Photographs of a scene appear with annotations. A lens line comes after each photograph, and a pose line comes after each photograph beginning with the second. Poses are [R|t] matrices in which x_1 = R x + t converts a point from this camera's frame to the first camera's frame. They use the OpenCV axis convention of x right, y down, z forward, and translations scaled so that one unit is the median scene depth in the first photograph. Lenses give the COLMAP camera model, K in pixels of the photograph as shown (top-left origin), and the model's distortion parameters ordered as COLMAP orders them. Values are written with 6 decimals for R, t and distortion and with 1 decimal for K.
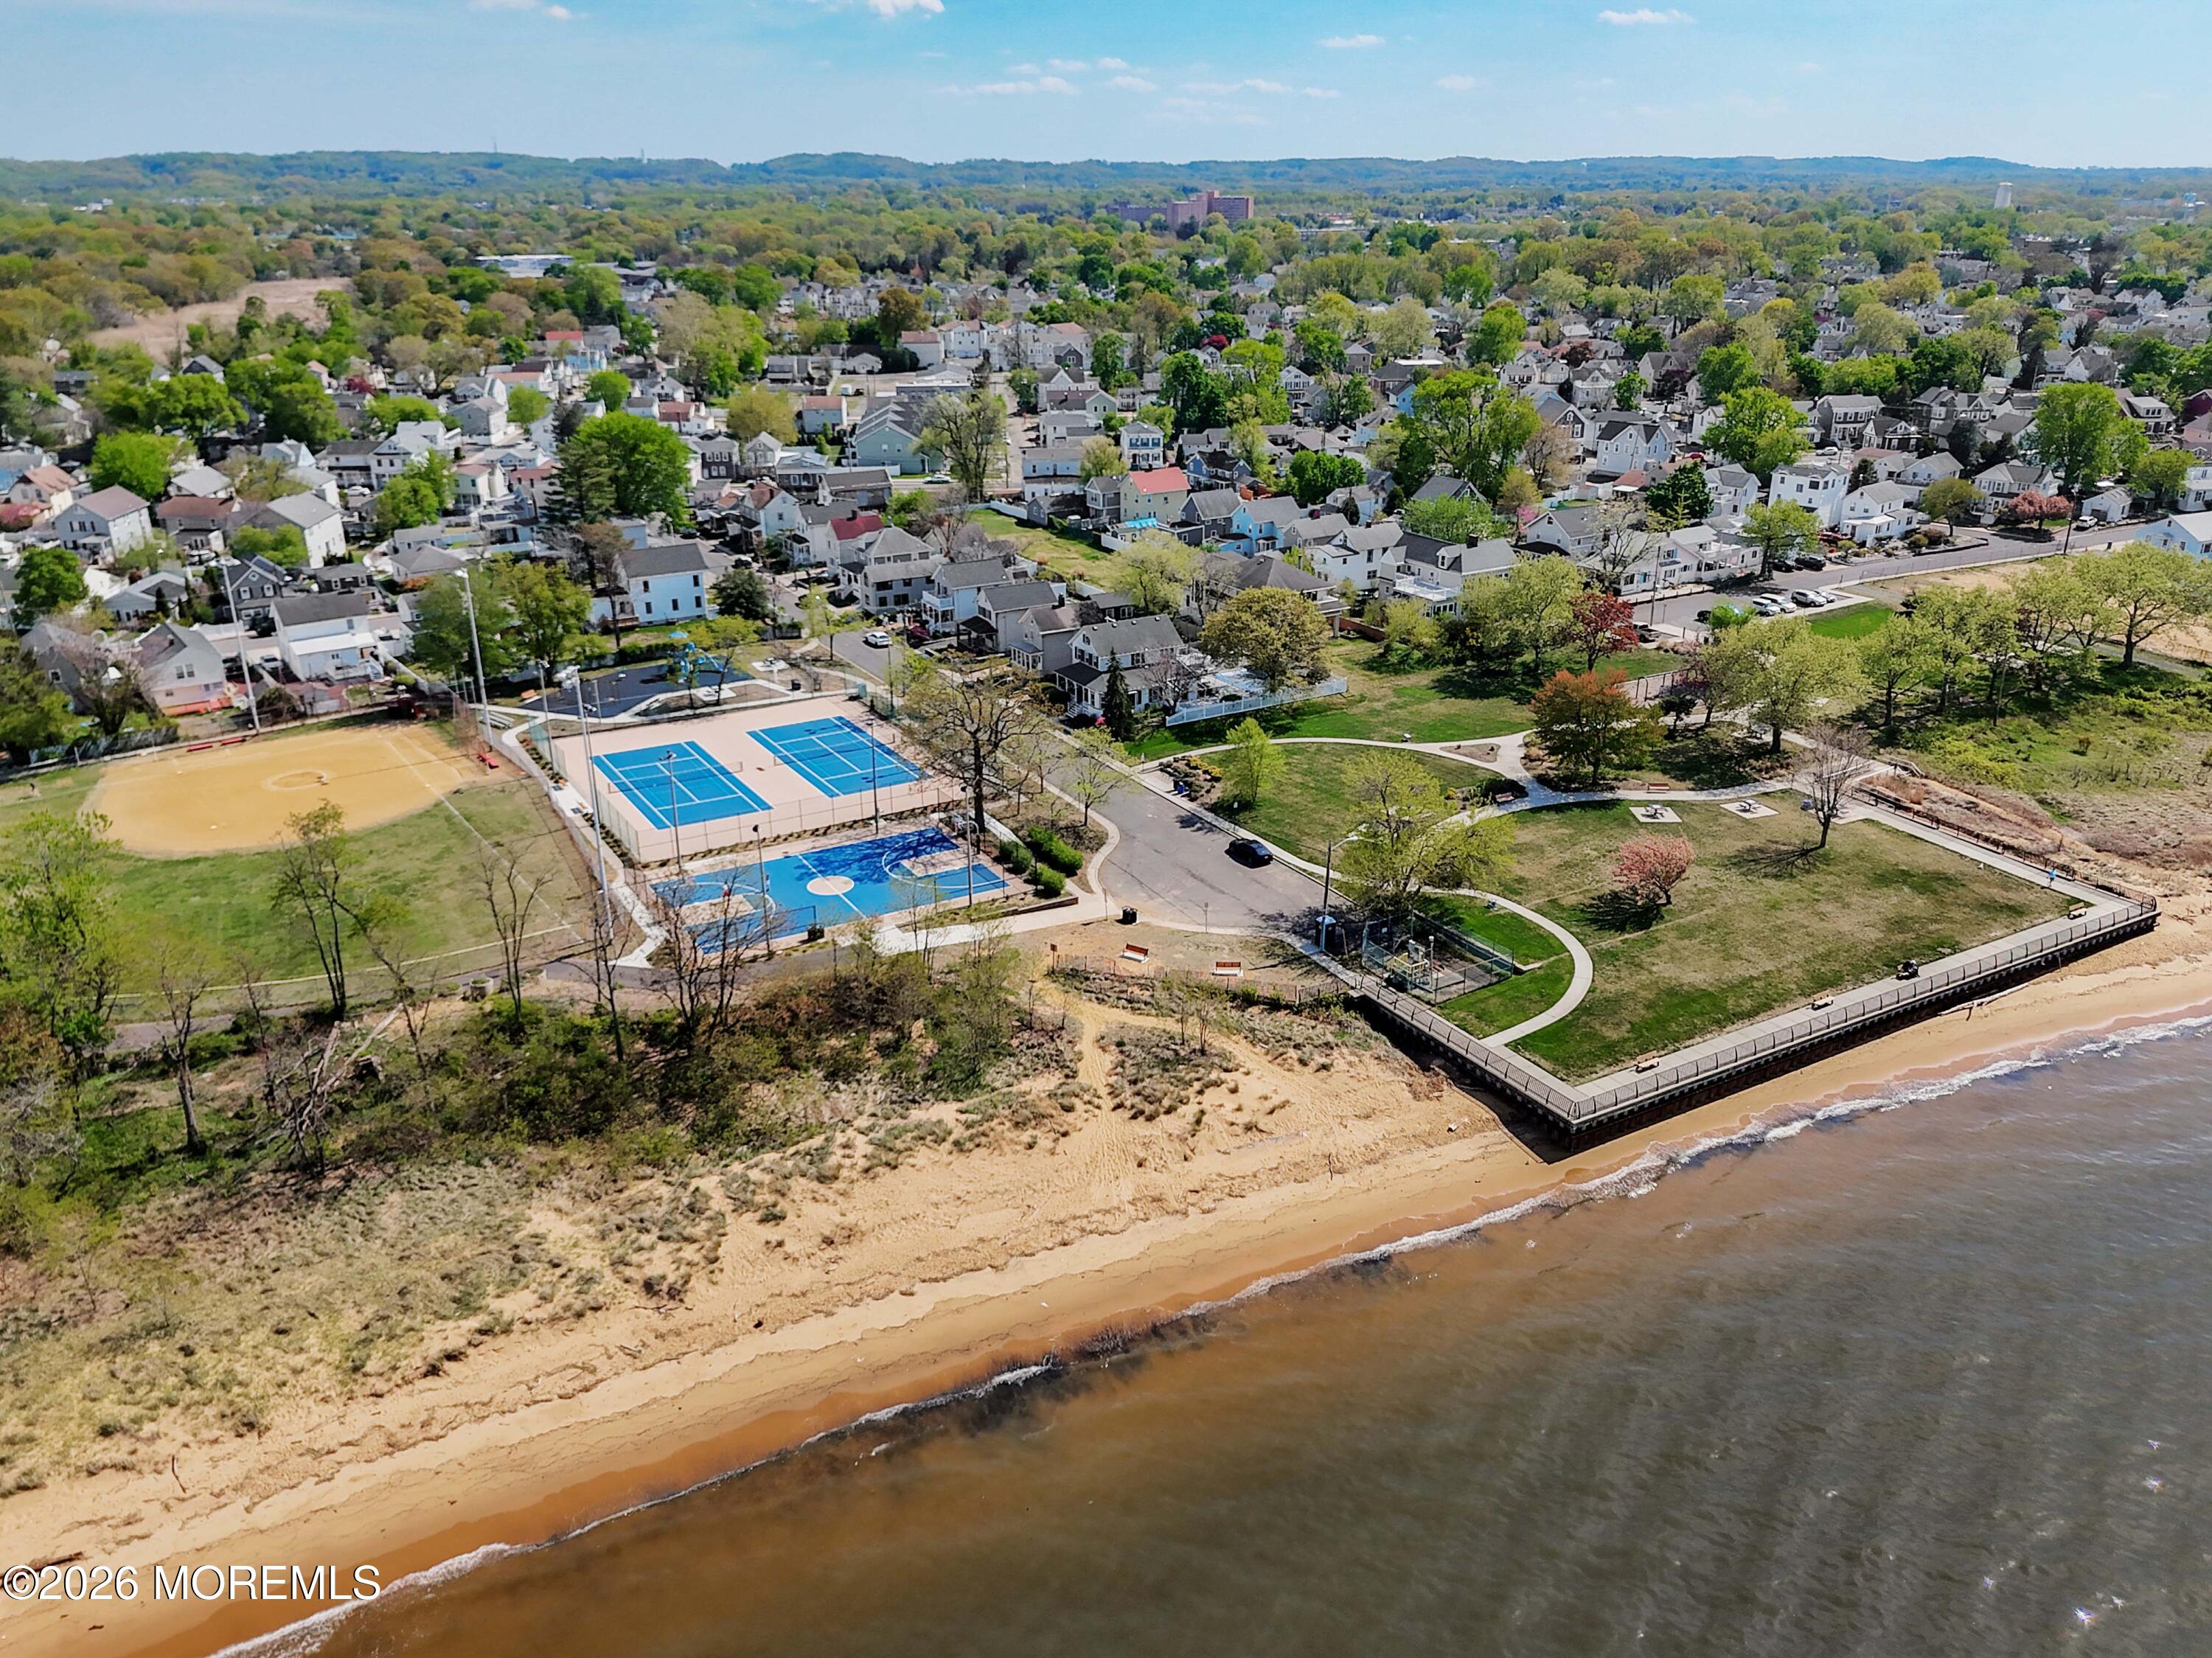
lens RADIAL K [[1607.4, 0, 1106.0], [0, 1607.4, 829.0], [0, 0, 1]] dist [0.042736, 0.000047]
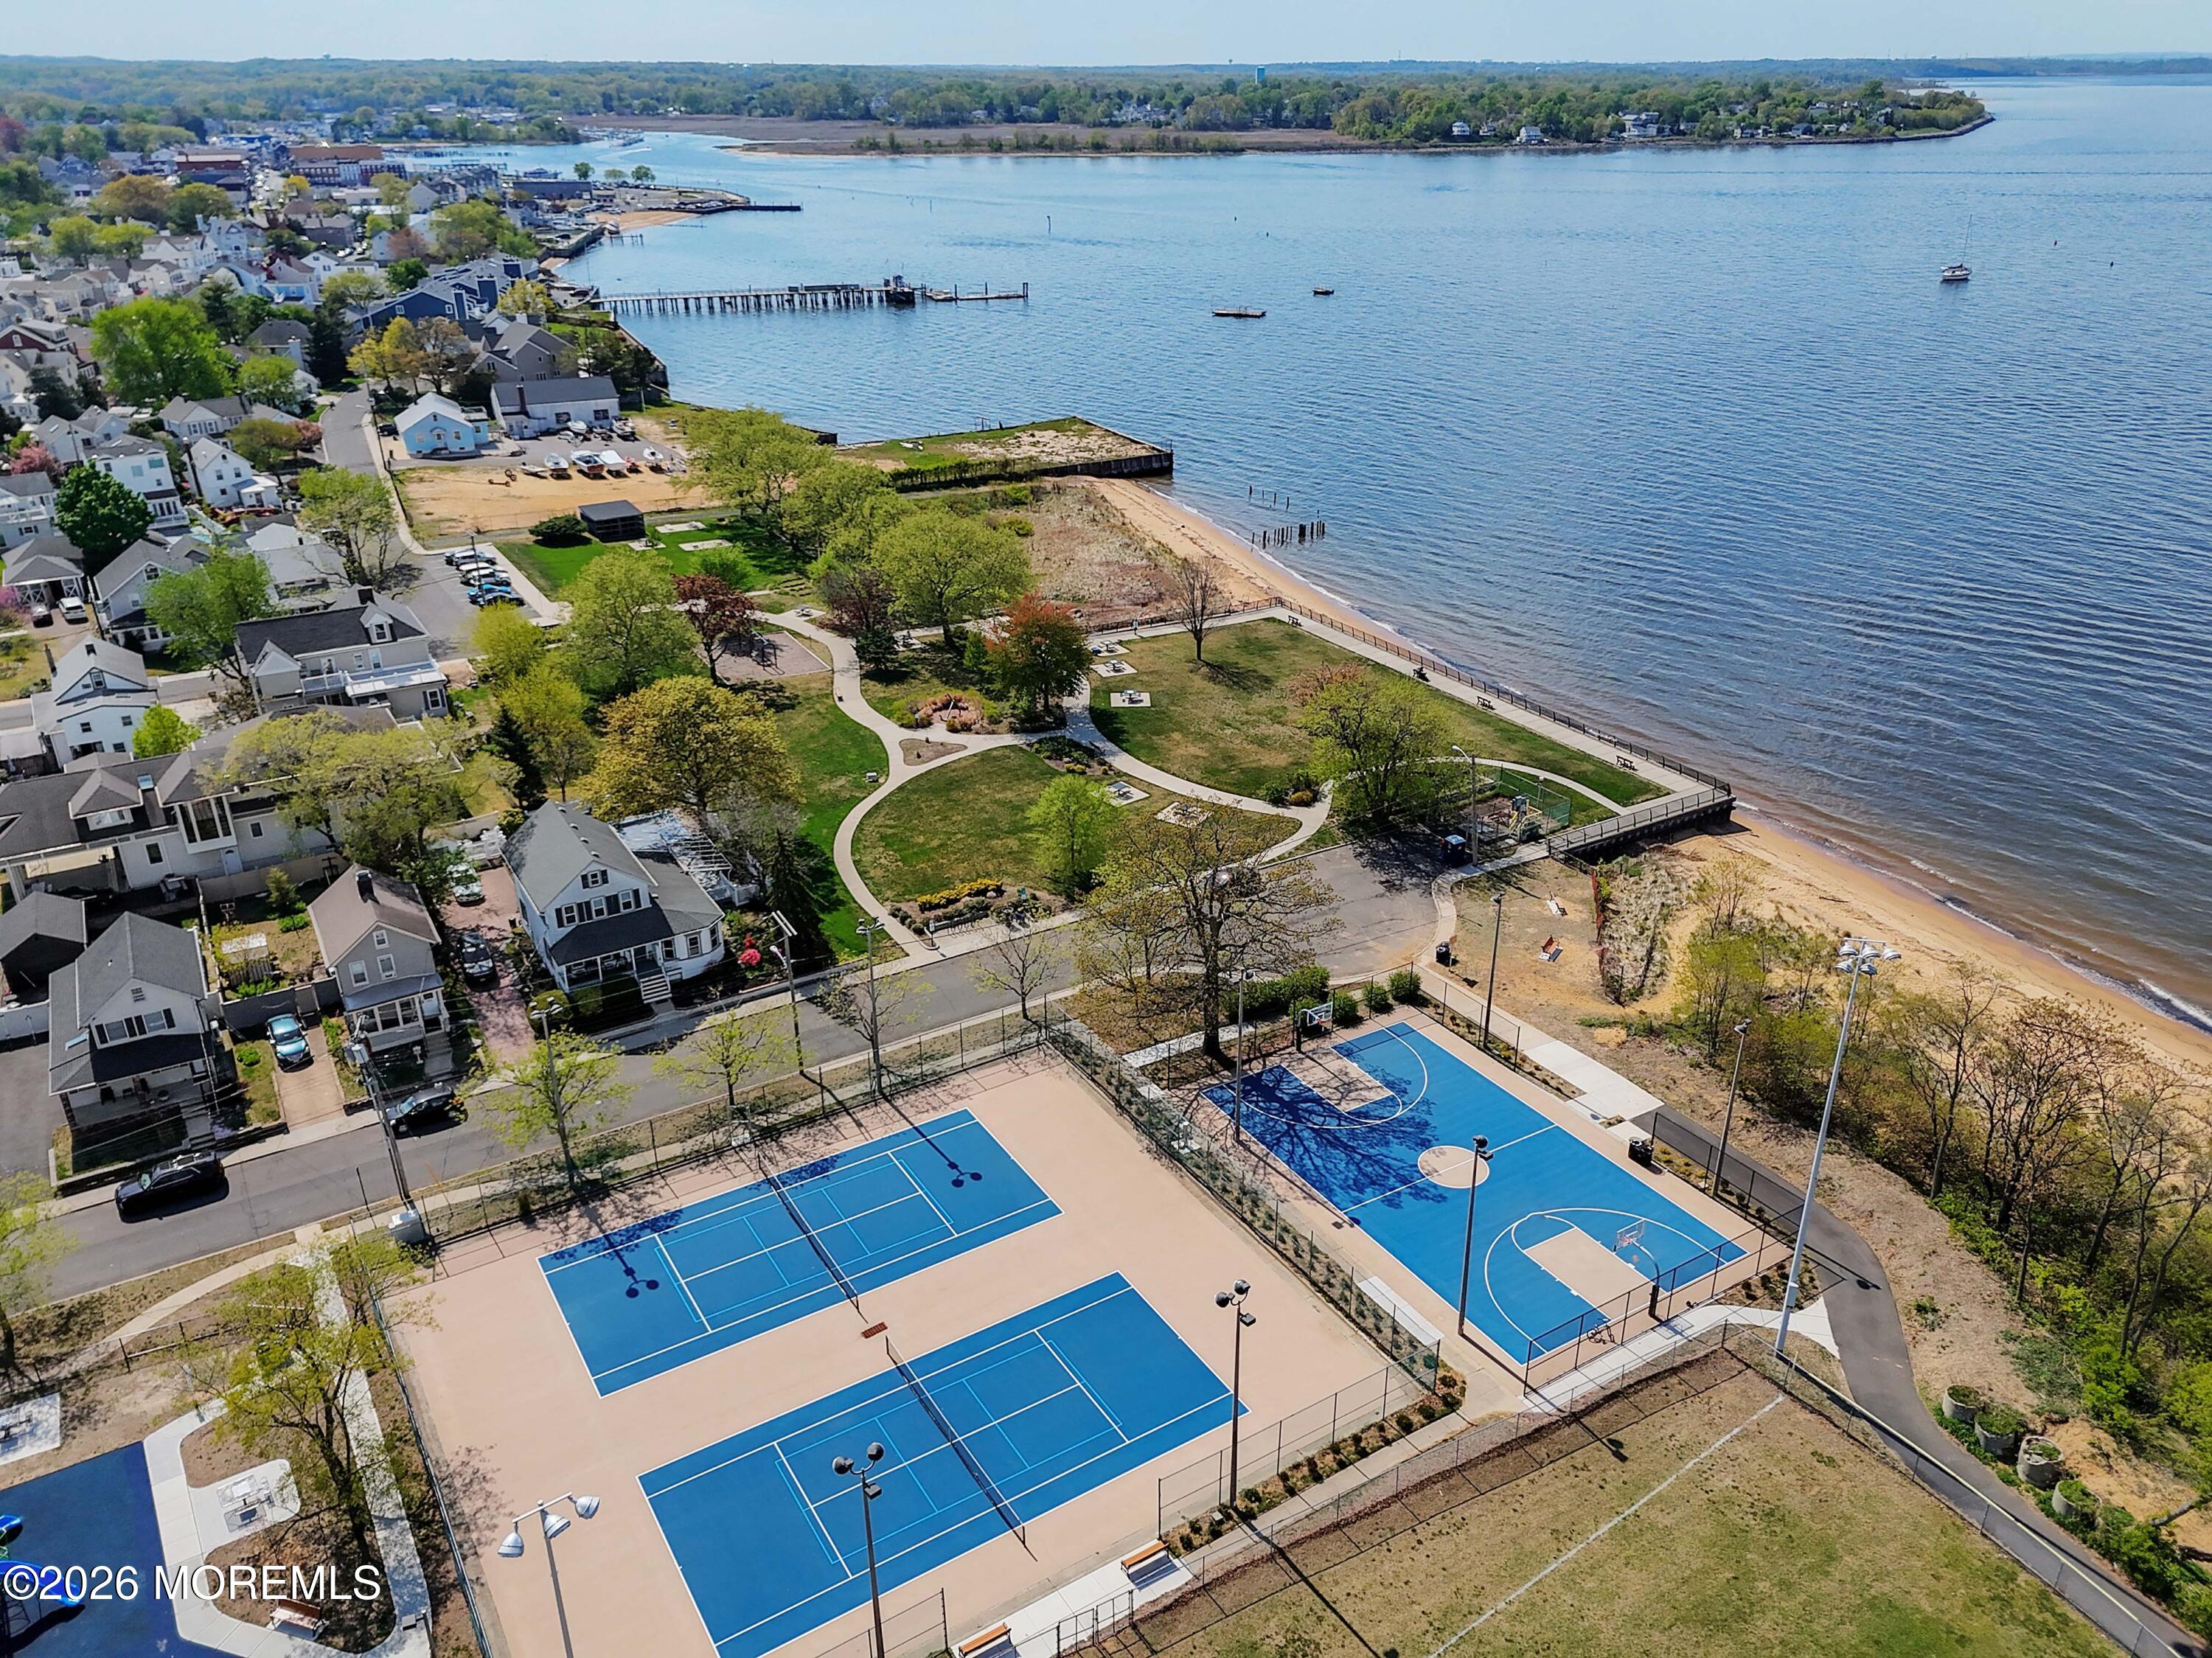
lens RADIAL K [[1607.4, 0, 1106.0], [0, 1607.4, 829.0], [0, 0, 1]] dist [0.042736, 0.000047]
pose [[-0.019182, -0.413913, 0.910114, -0.647857], [0.367190, 0.843754, 0.391472, -0.355458], [-0.929948, 0.341694, 0.135800, 0.913626]]
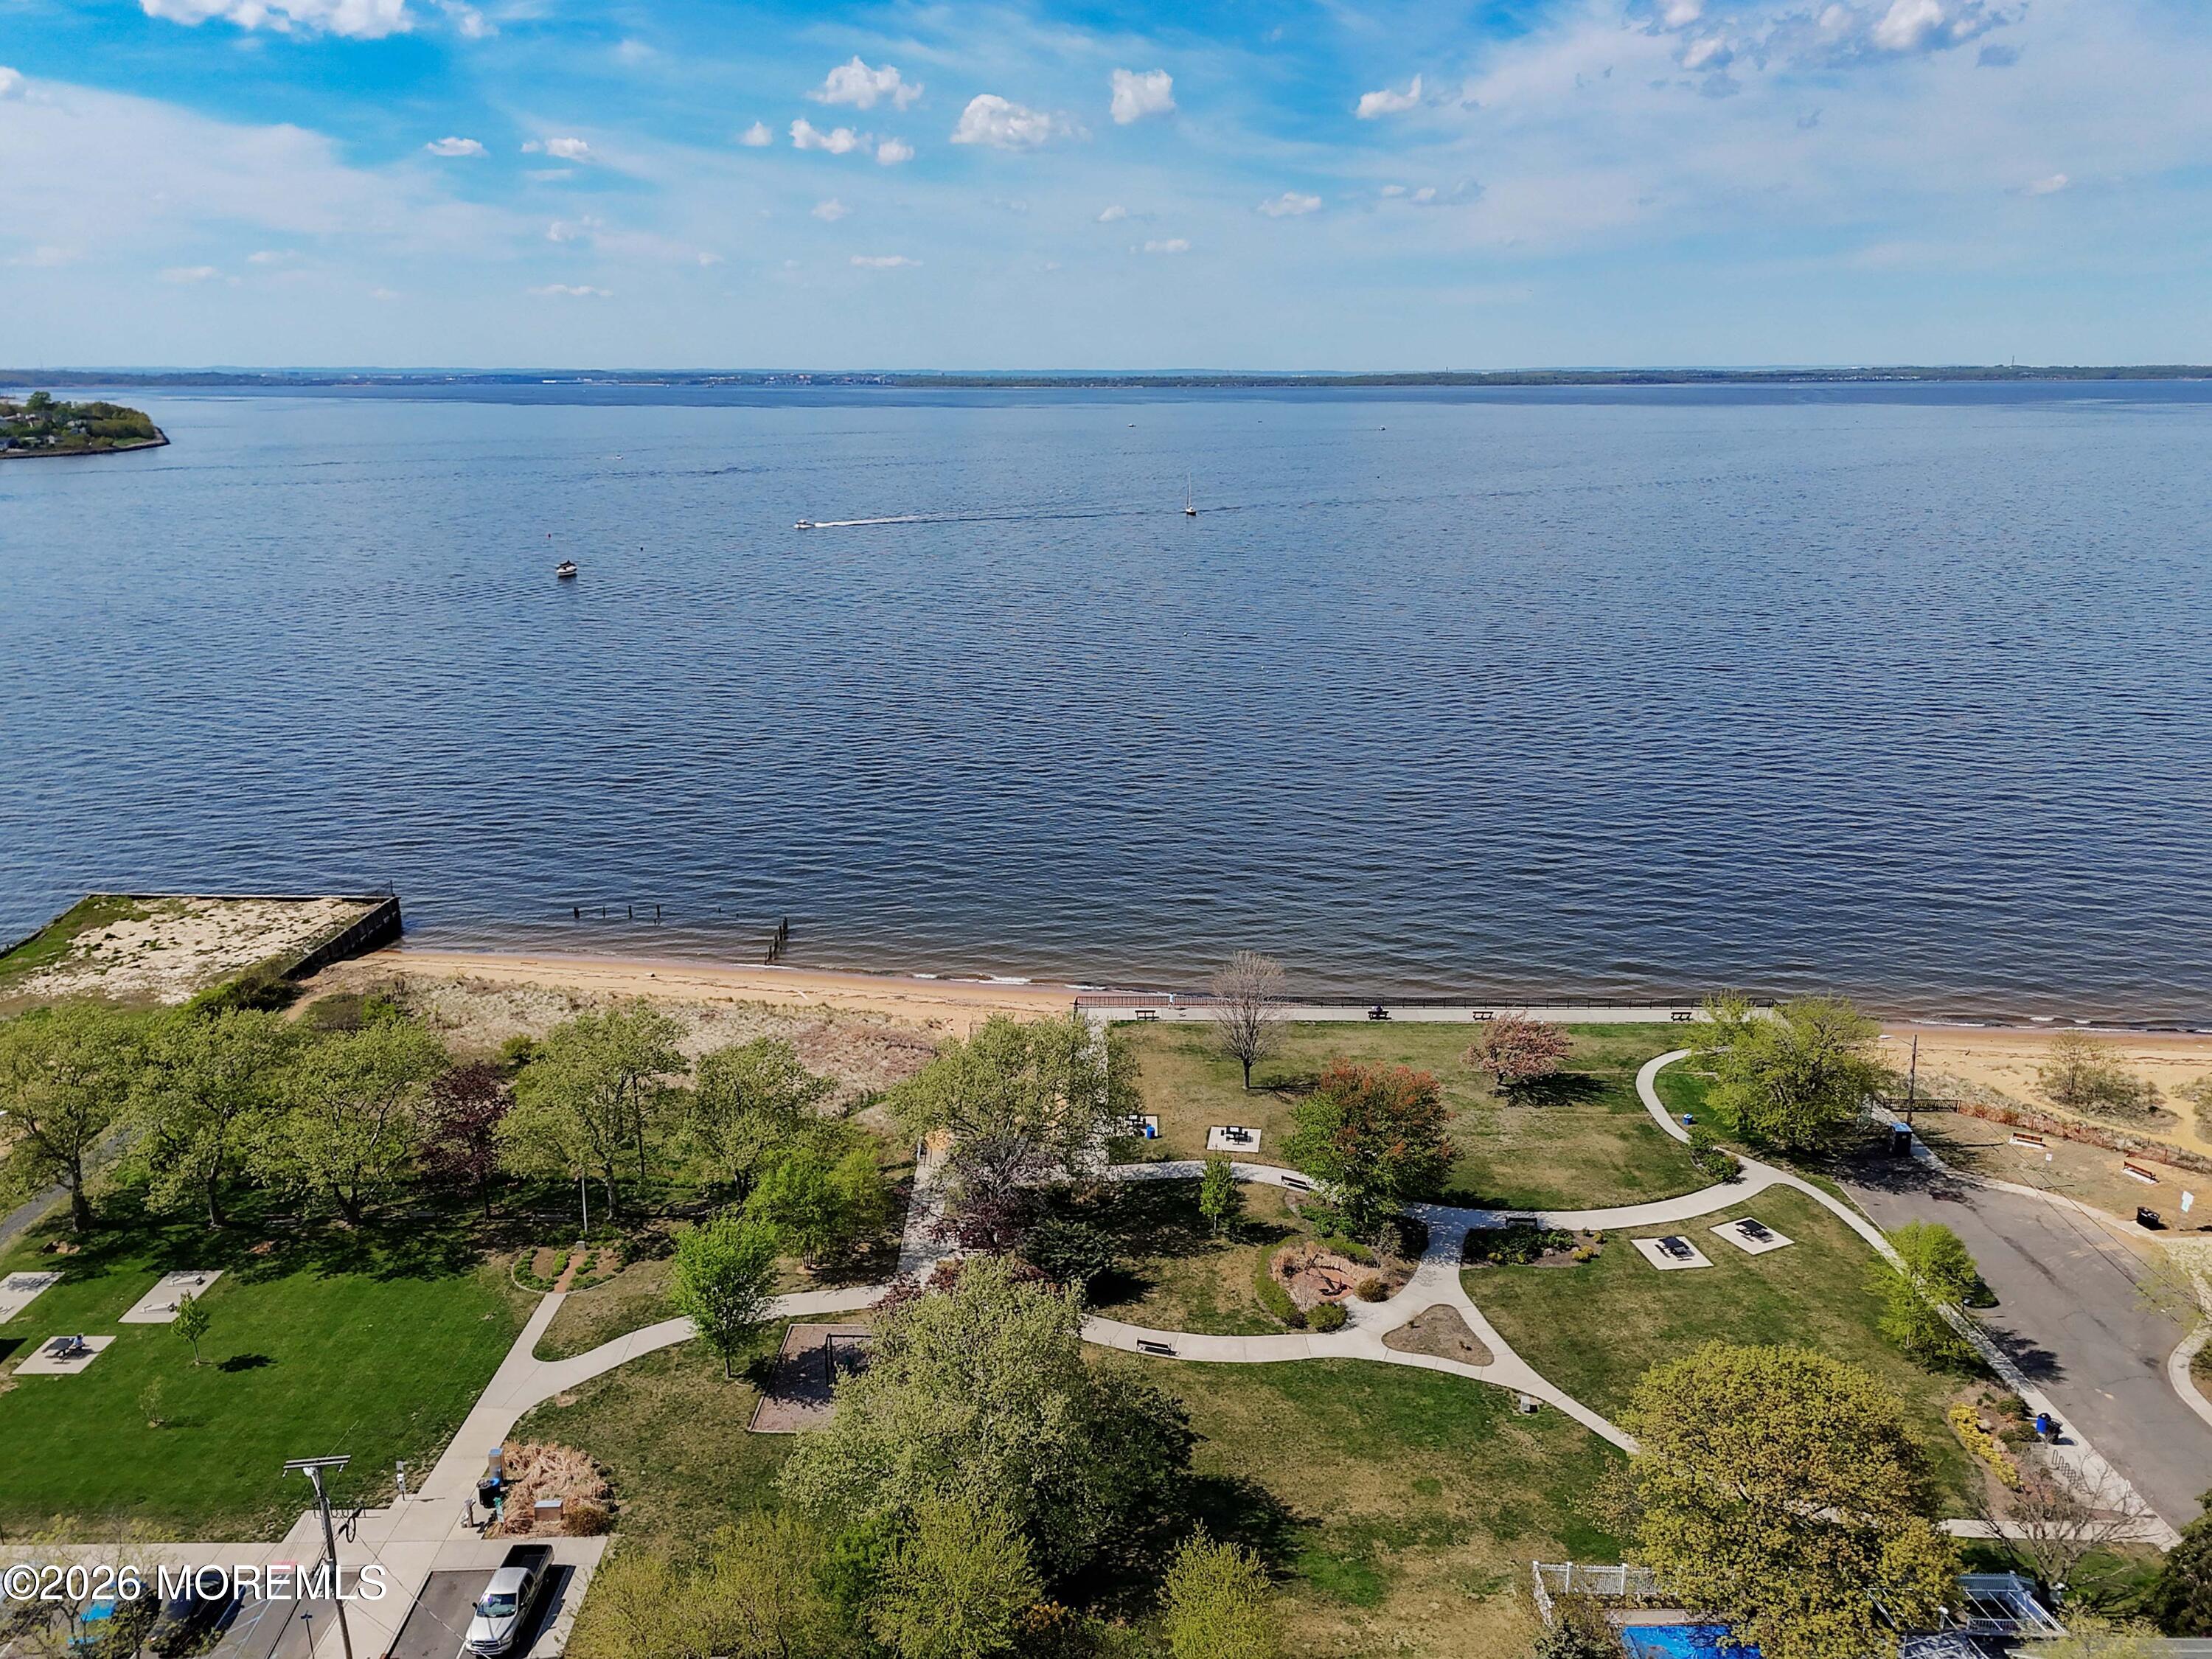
lens RADIAL K [[1607.5, 0, 1106.0], [0, 1607.5, 829.5], [0, 0, 1]] dist [0.042736, 0.000047]
pose [[-0.860644, -0.123224, 0.494073, 0.076371], [0.199291, 0.811368, 0.549513, -0.606062], [-0.468588, 0.571399, -0.673742, 1.515364]]
